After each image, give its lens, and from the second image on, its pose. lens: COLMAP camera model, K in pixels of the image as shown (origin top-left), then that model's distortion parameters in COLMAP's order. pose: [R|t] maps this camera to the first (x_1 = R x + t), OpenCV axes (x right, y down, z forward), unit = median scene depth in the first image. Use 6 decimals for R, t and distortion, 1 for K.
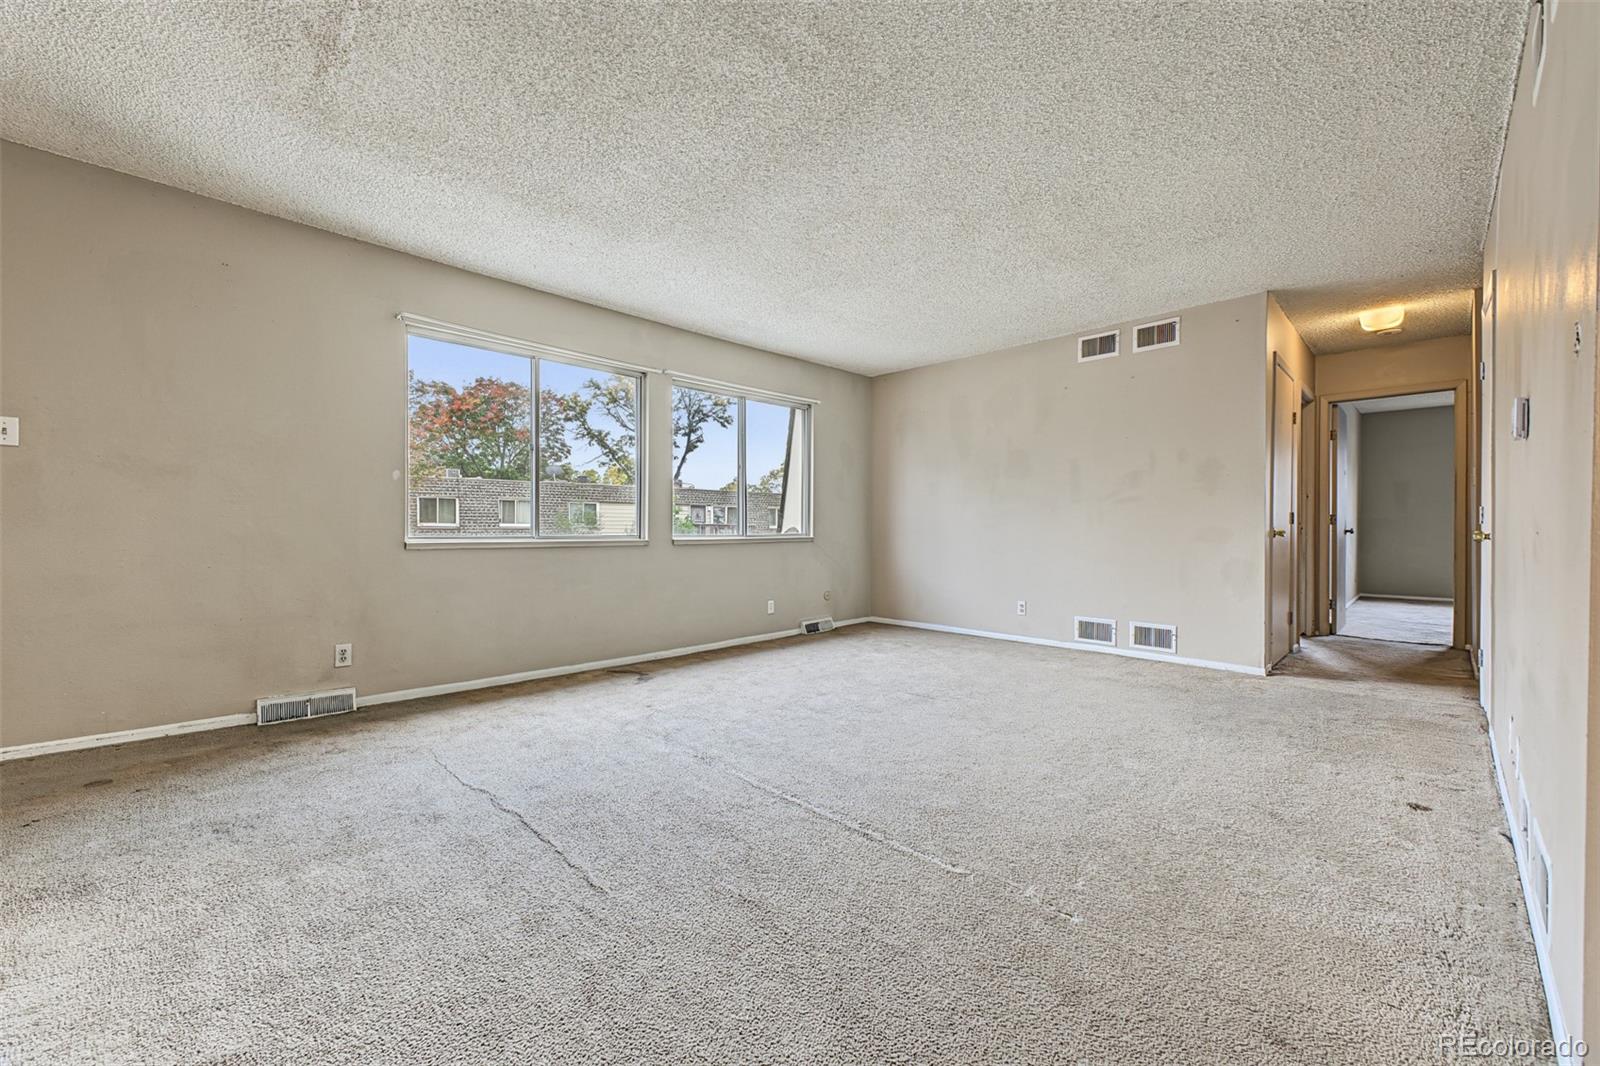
lens RADIAL K [[626.8, 0, 800.0], [0, 626.8, 533.0], [0, 0, 1]] dist [0.023964, -0.000398]
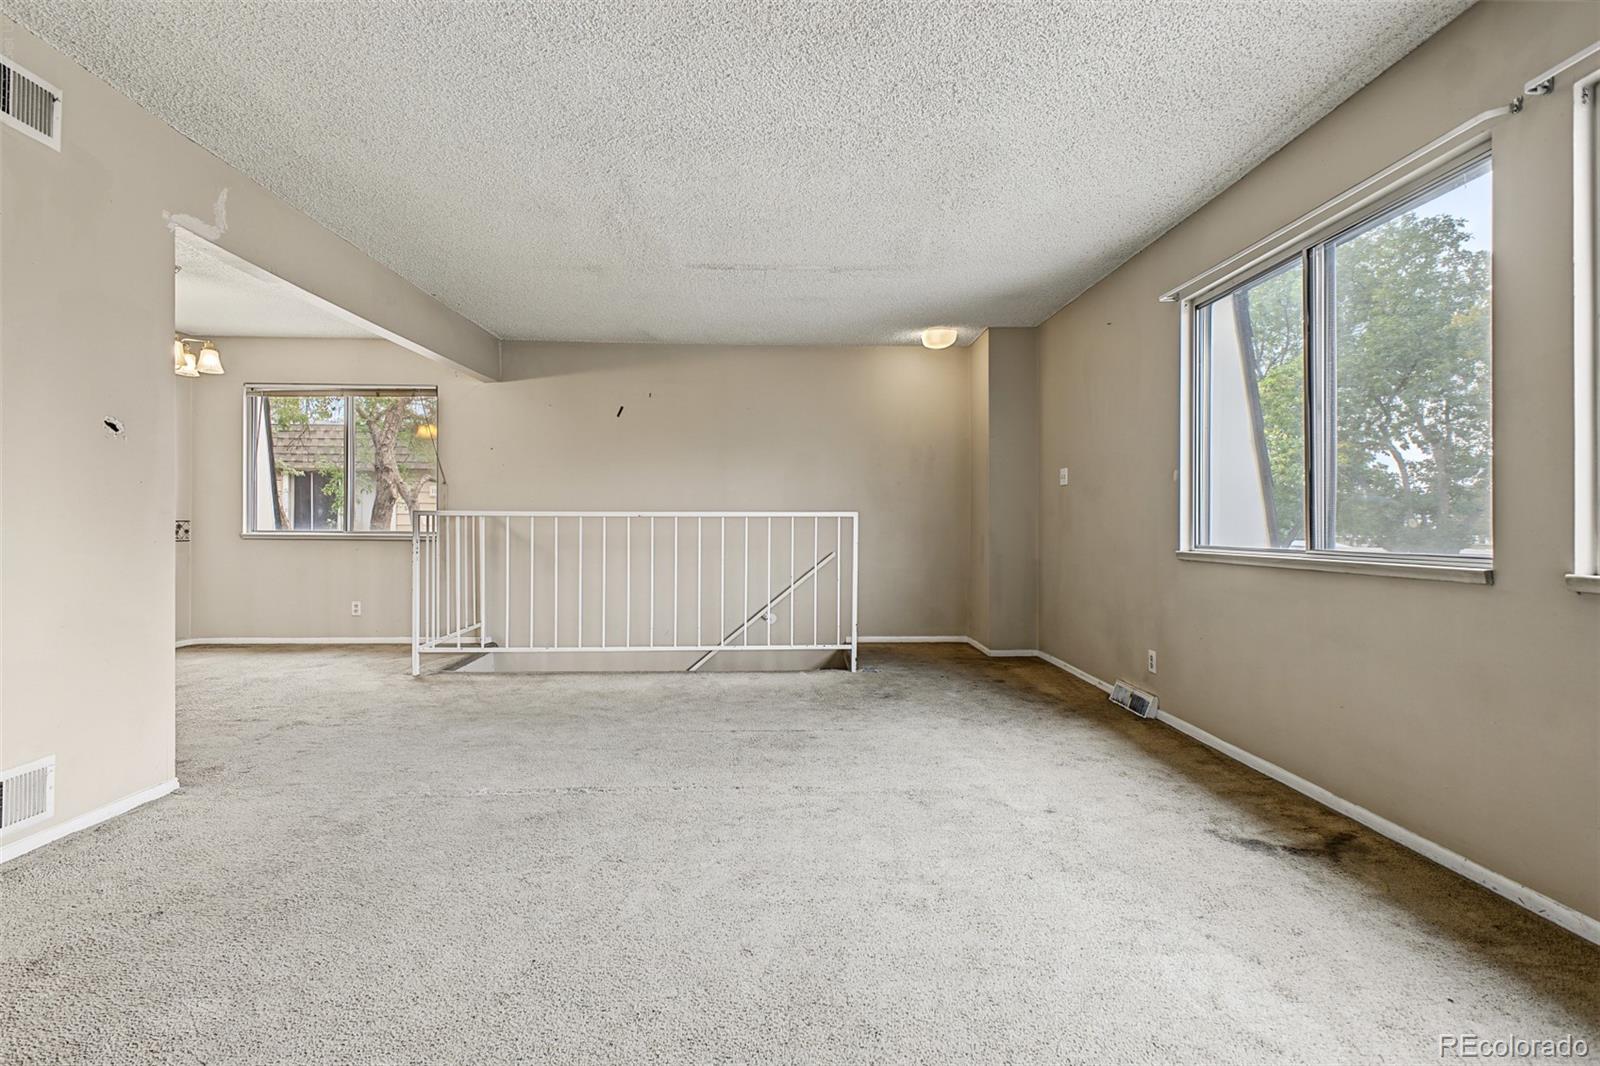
lens RADIAL K [[721.3, 0, 797.3], [0, 721.3, 524.4], [0, 0, 1]] dist [0.009891, -0.000082]
pose [[-0.671557, -0.006478, -0.740925, 0.377664], [-0.011337, 0.999935, 0.001533, -0.015014], [0.740866, 0.009430, -0.671587, 0.998348]]
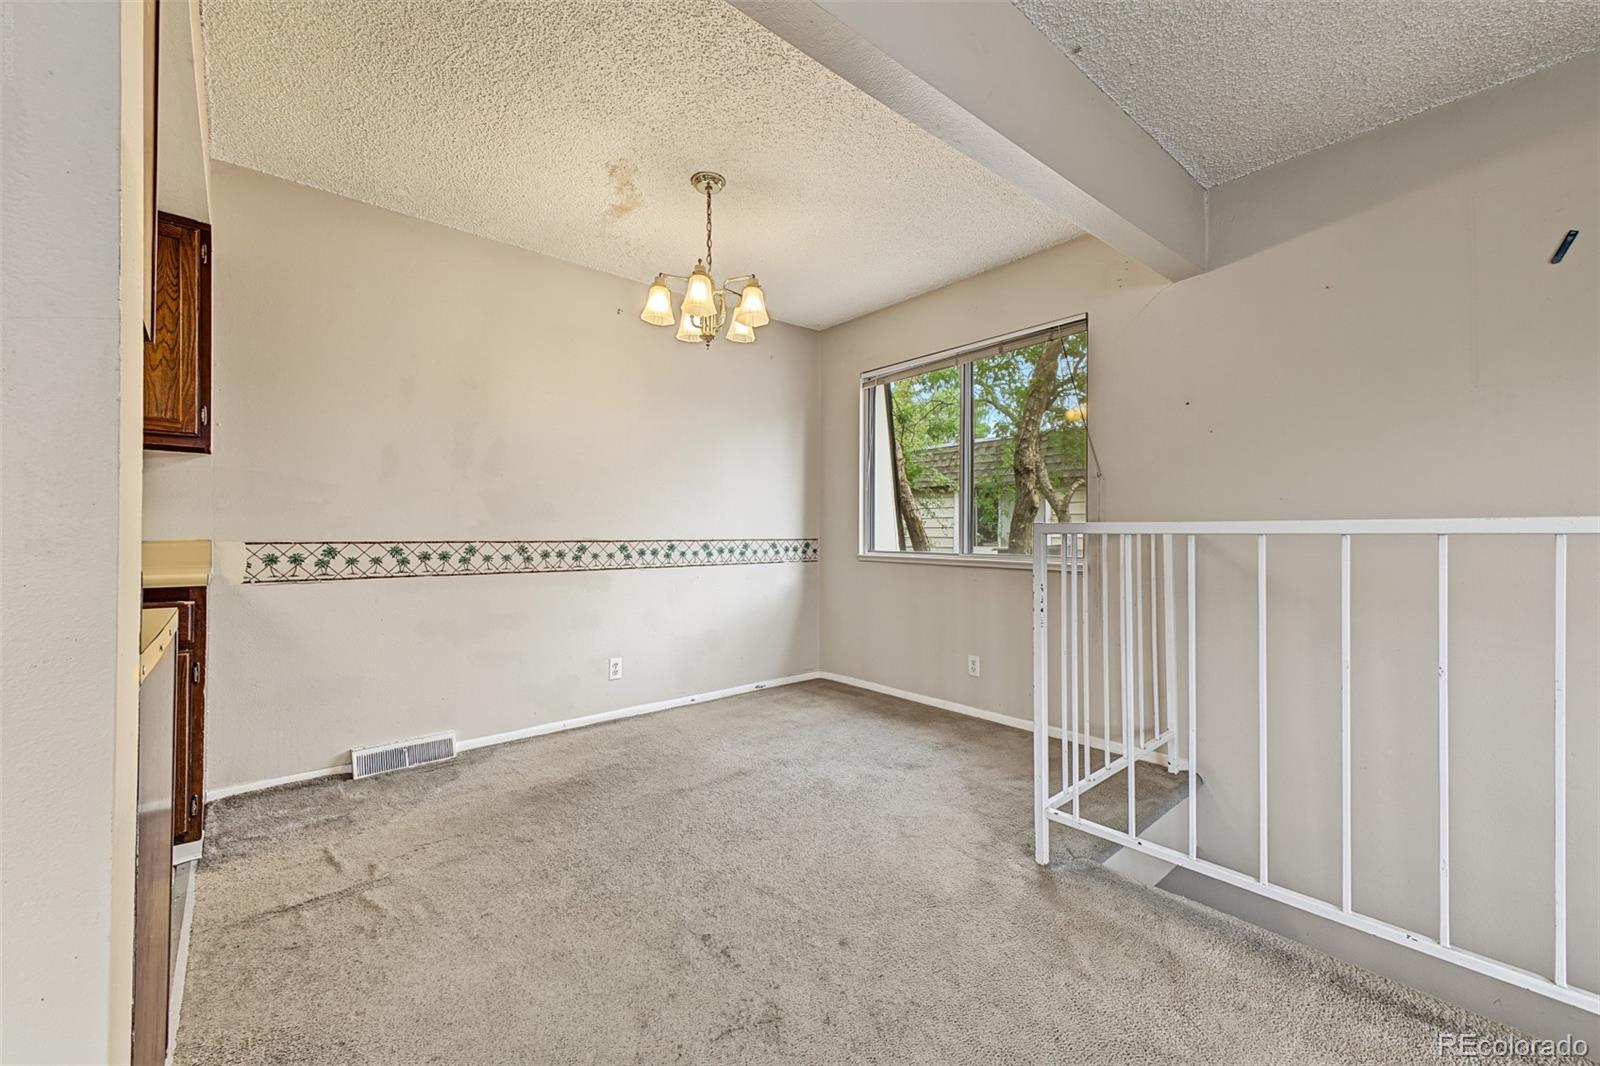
lens RADIAL K [[626.8, 0, 800.0], [0, 626.8, 533.0], [0, 0, 1]] dist [0.023964, -0.000398]
pose [[-0.997566, -0.004667, 0.069568, 0.114007], [-0.004032, 0.999949, 0.009265, -0.025522], [-0.069608, 0.008962, -0.997534, 0.351343]]
